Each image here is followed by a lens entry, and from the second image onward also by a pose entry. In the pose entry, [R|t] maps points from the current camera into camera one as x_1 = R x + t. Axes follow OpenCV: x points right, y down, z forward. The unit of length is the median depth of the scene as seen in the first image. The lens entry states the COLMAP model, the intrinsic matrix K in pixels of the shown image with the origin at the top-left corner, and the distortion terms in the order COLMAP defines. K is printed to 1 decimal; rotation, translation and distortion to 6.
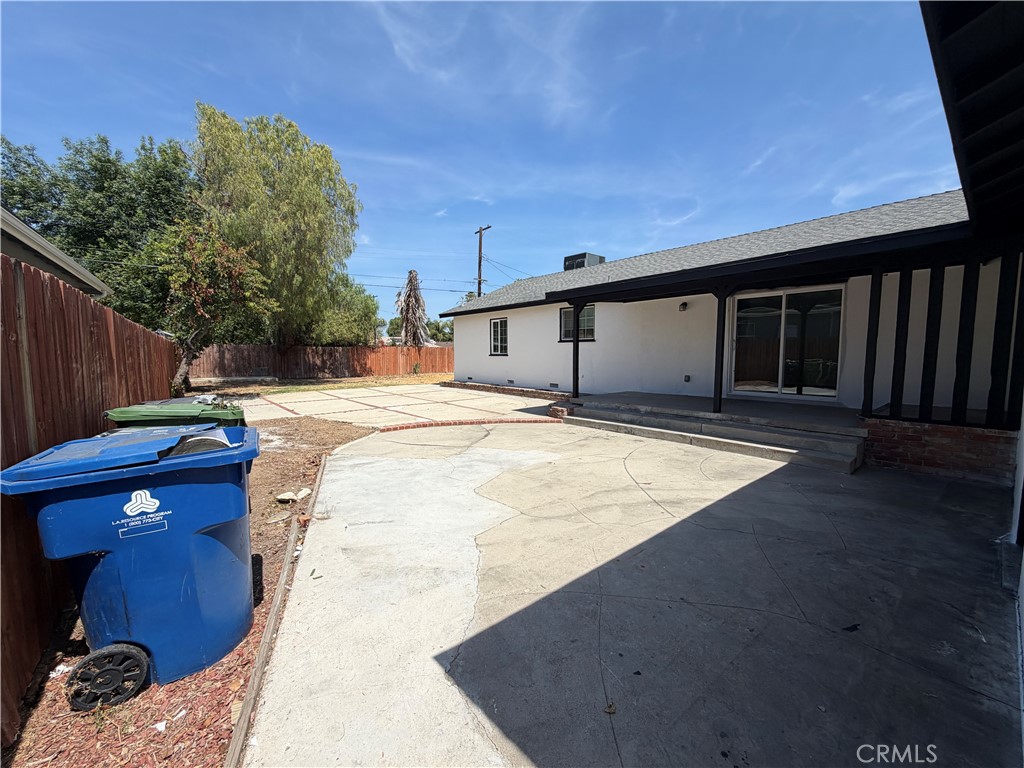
lens RADIAL K [[408.0, 0, 512.0], [0, 408.0, 384.0], [0, 0, 1]] dist [0.001731, -0.000085]
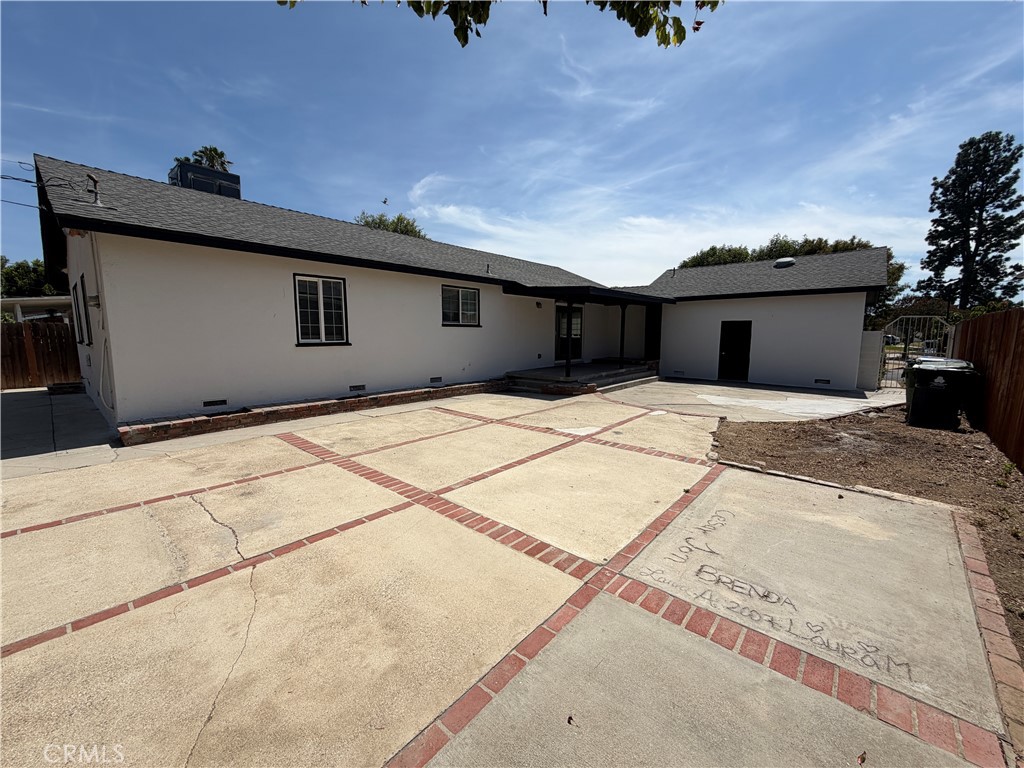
lens RADIAL K [[408.0, 0, 512.0], [0, 408.0, 384.0], [0, 0, 1]] dist [0.001731, -0.000085]
pose [[-0.153207, -0.121001, 0.980758, -0.614567], [0.075403, 0.988150, 0.133692, -0.073154], [-0.985313, 0.094435, -0.142268, 0.839989]]
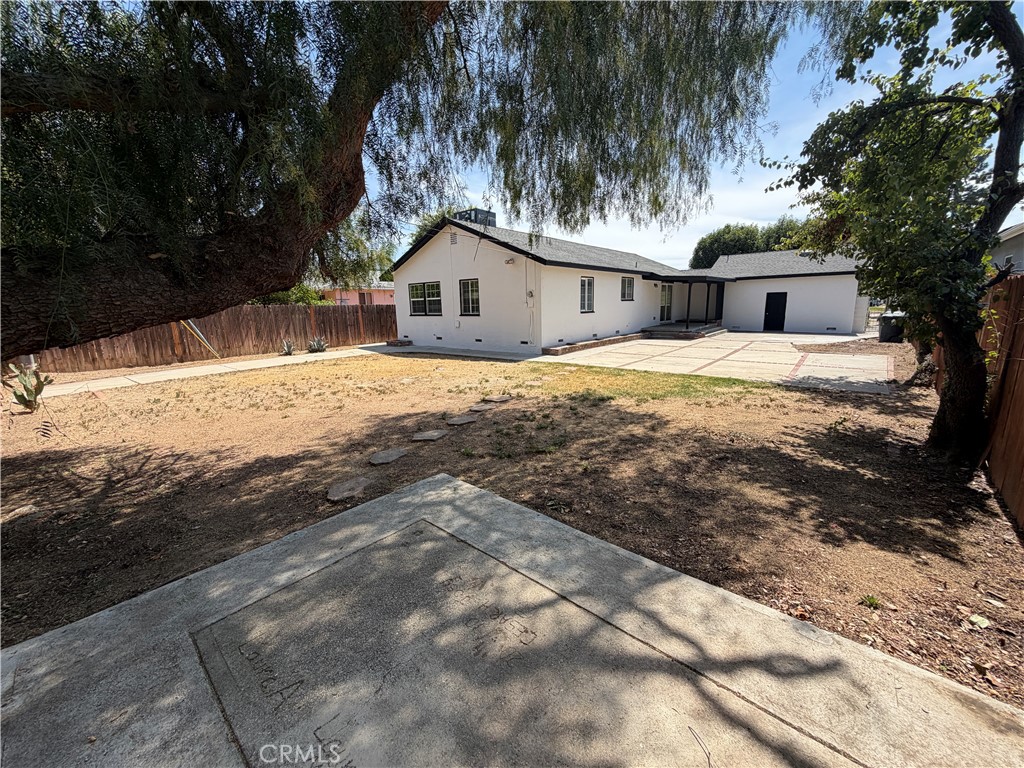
lens RADIAL K [[408.0, 0, 512.0], [0, 408.0, 384.0], [0, 0, 1]] dist [0.001731, -0.000085]
pose [[-0.181186, -0.183882, 0.966105, -1.060042], [0.099415, 0.973908, 0.204012, -0.125569], [-0.978411, 0.133010, -0.158178, 1.390191]]
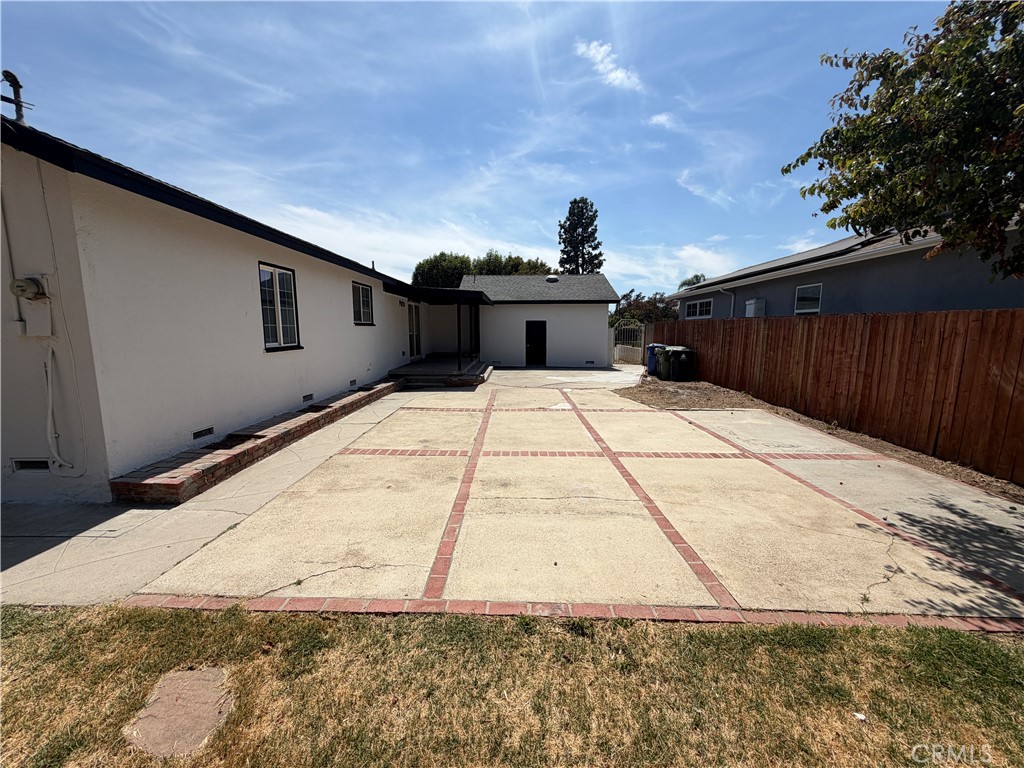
lens RADIAL K [[408.0, 0, 512.0], [0, 408.0, 384.0], [0, 0, 1]] dist [0.001731, -0.000085]
pose [[-0.756214, -0.087030, 0.648510, -0.522604], [0.052633, 0.979813, 0.192866, -0.107094], [-0.652204, 0.179981, -0.736368, 1.181069]]
